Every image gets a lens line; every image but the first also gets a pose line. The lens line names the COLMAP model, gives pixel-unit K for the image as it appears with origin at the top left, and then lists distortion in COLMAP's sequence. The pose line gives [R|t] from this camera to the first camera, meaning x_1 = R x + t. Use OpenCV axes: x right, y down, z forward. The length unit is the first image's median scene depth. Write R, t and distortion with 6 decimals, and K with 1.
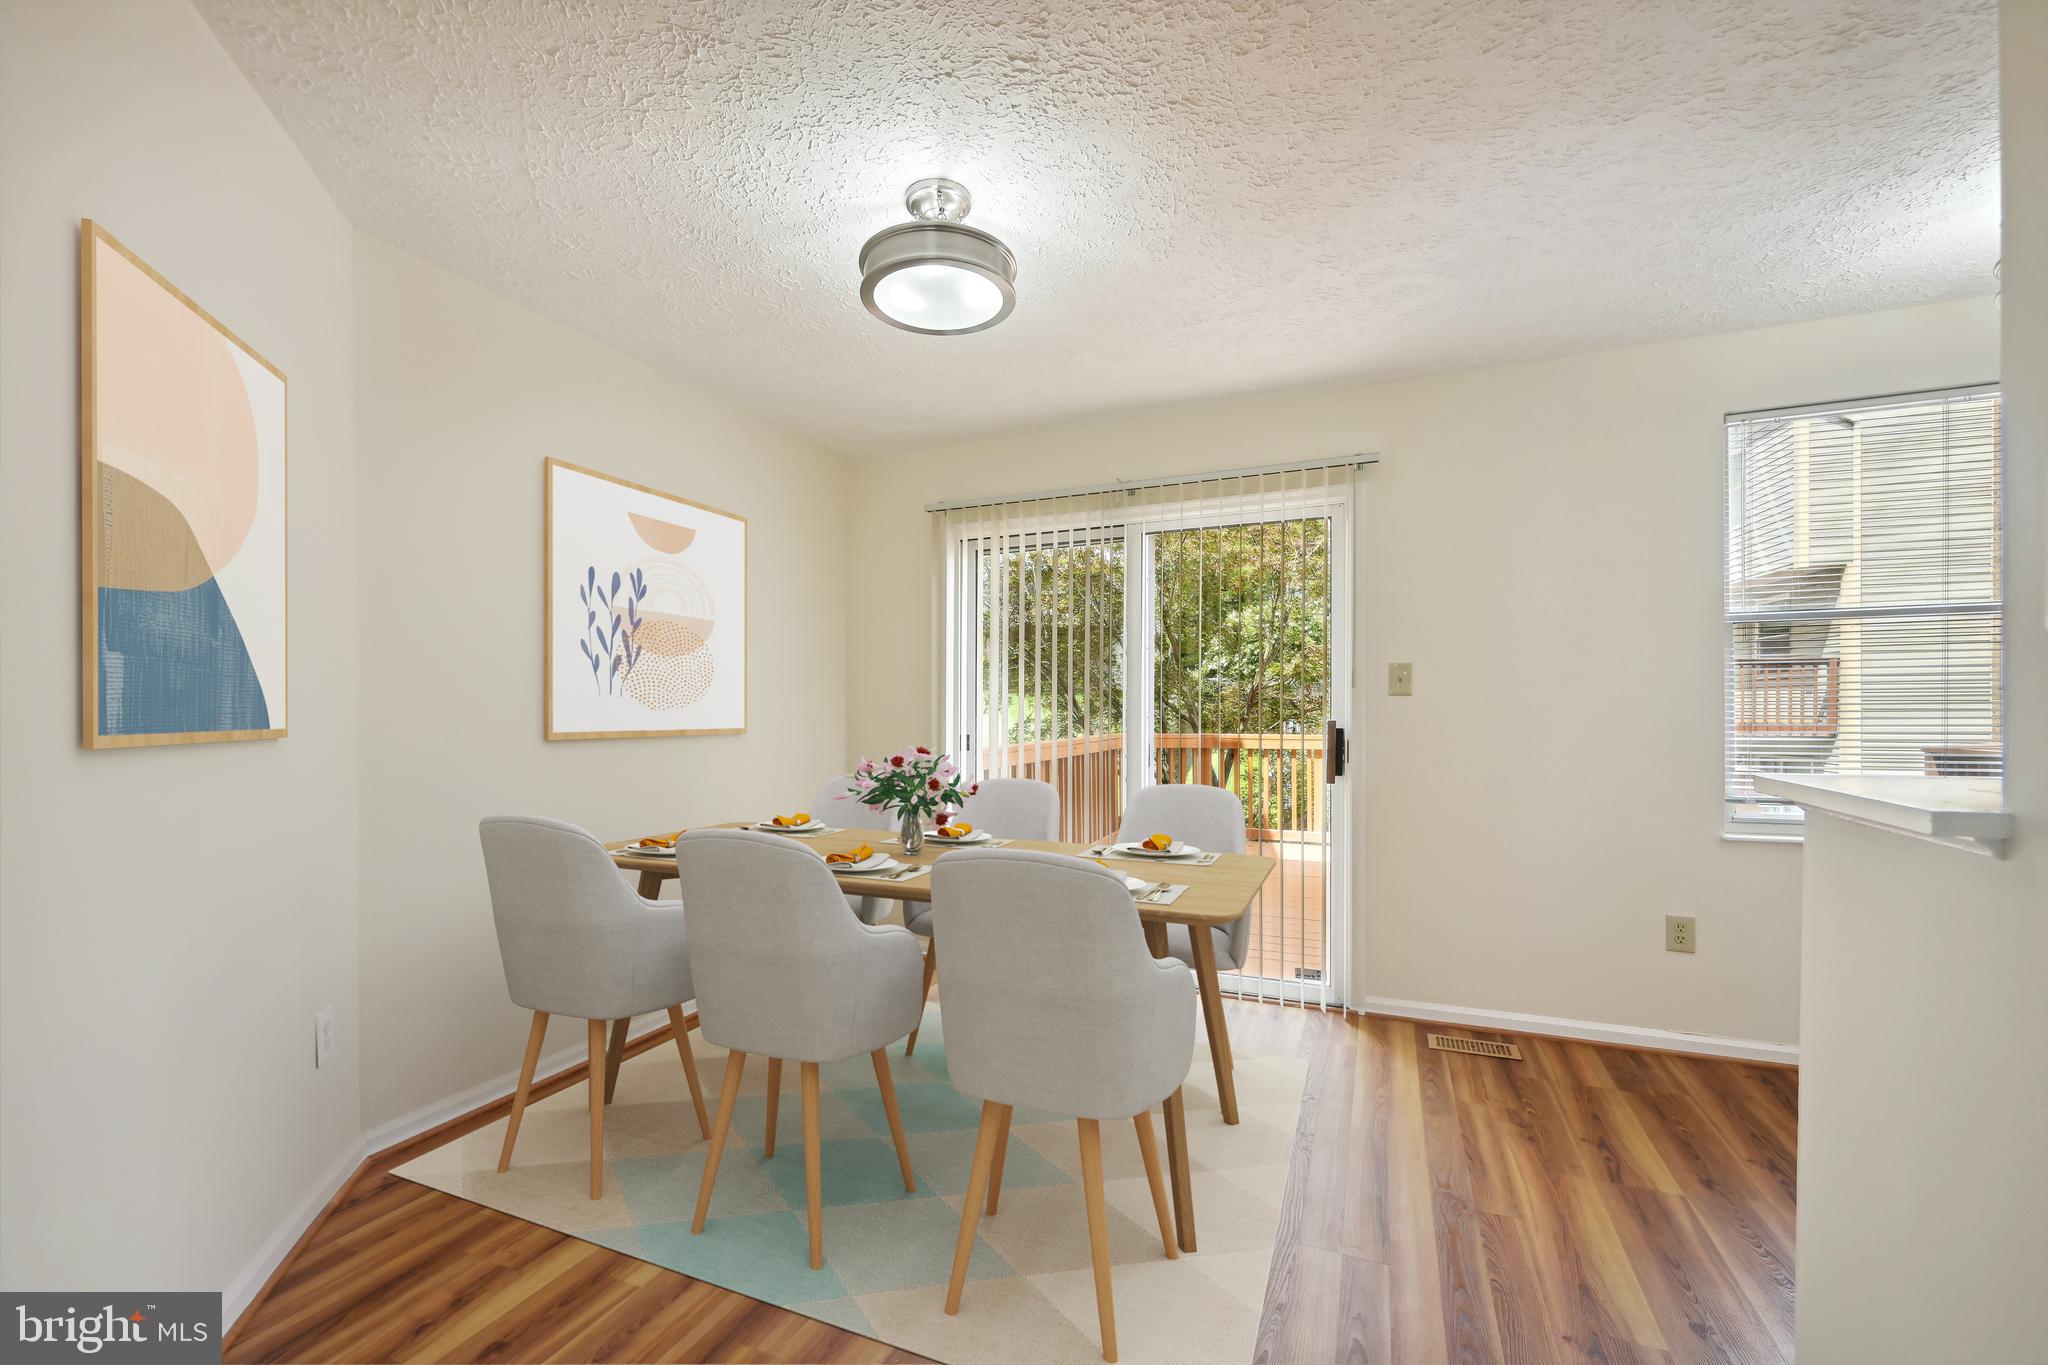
lens RADIAL K [[829.5, 0, 1021.3], [0, 829.5, 714.3], [0, 0, 1]] dist [-0.000020, 0.000320]
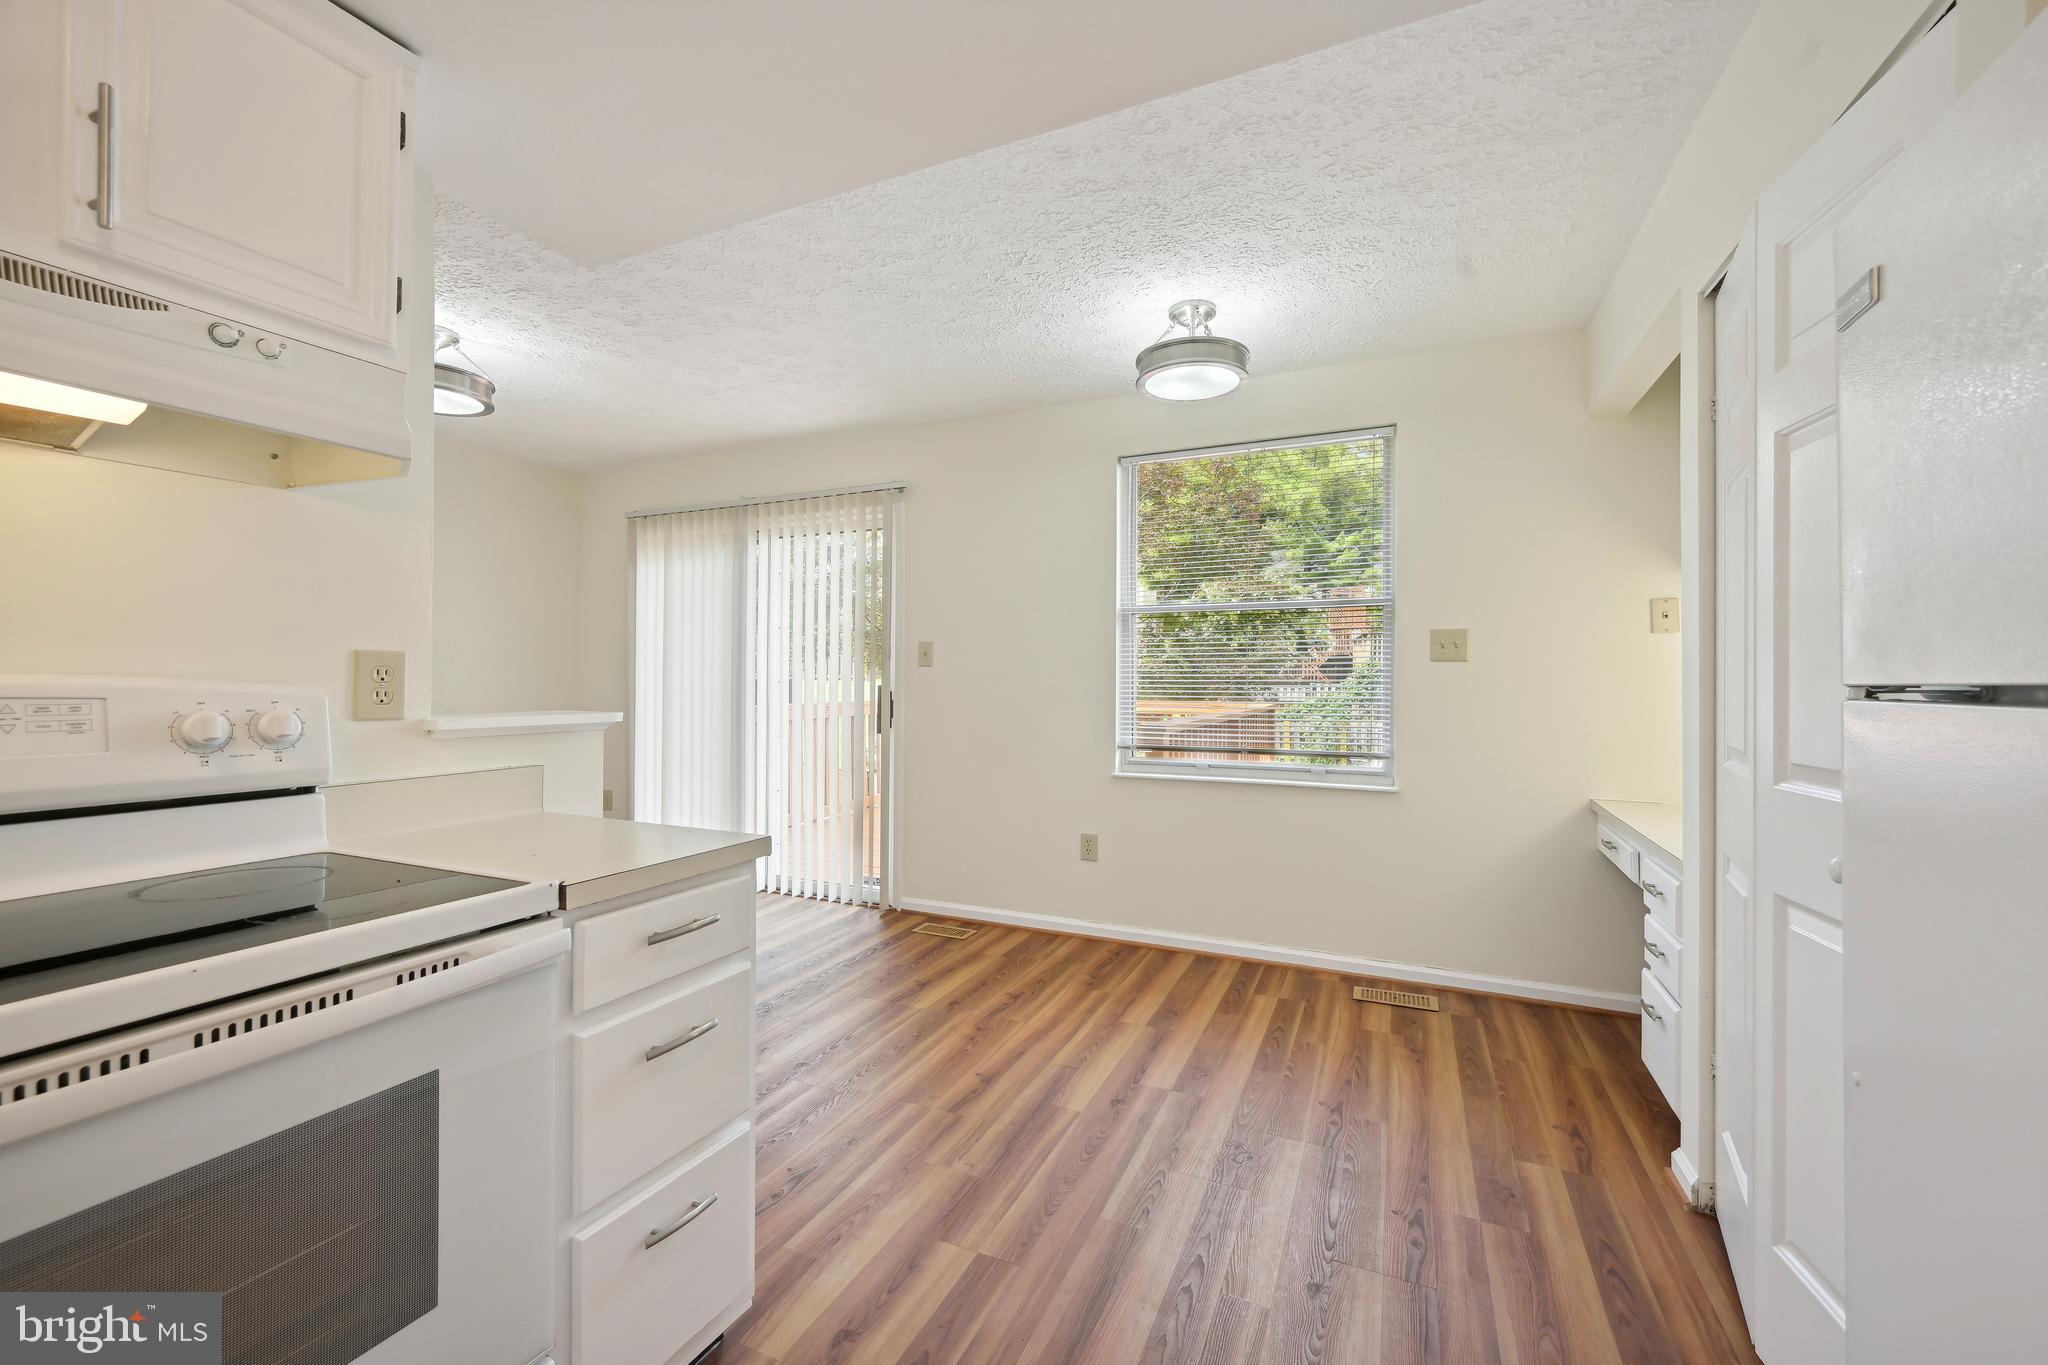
lens RADIAL K [[829.5, 0, 1035.6], [0, 829.5, 669.3], [0, 0, 1]] dist [-0.000020, 0.000320]
pose [[0.999512, 0.005138, -0.030819, 0.668959], [-0.005441, 0.999938, -0.009745, -0.006213], [0.030767, 0.009908, 0.999477, -0.303273]]
